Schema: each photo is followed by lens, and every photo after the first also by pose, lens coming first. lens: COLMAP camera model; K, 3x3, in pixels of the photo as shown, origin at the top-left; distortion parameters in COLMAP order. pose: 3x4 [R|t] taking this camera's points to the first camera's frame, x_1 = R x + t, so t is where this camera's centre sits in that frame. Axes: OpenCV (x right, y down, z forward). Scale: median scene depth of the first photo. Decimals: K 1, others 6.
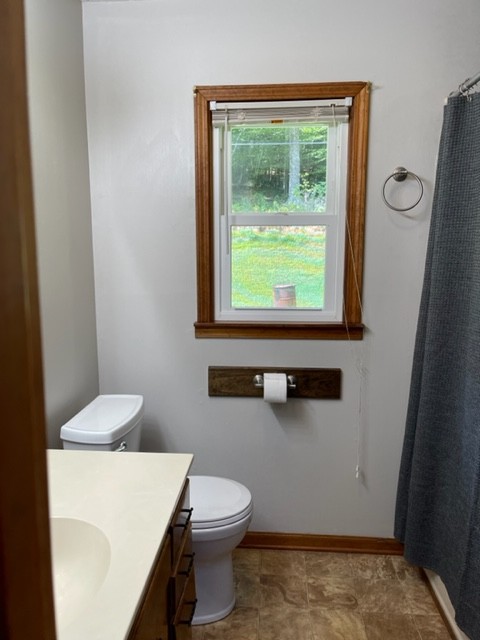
lens RADIAL K [[497.0, 0, 249.3], [0, 497.0, 338.0], [0, 0, 1]] dist [0.047641, -0.036239]
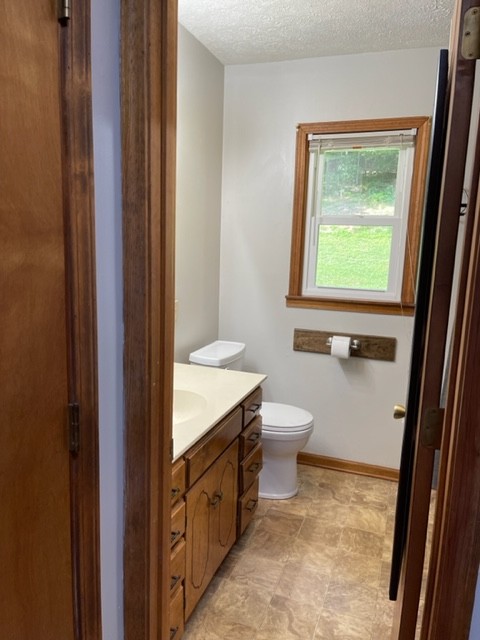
lens RADIAL K [[497.0, 0, 248.9], [0, 497.0, 333.9], [0, 0, 1]] dist [0.047641, -0.036239]
pose [[0.963584, 0.077826, -0.255830, 0.153069], [-0.070153, 0.996774, 0.038999, 0.029194], [0.258039, -0.019632, 0.965935, -0.361212]]
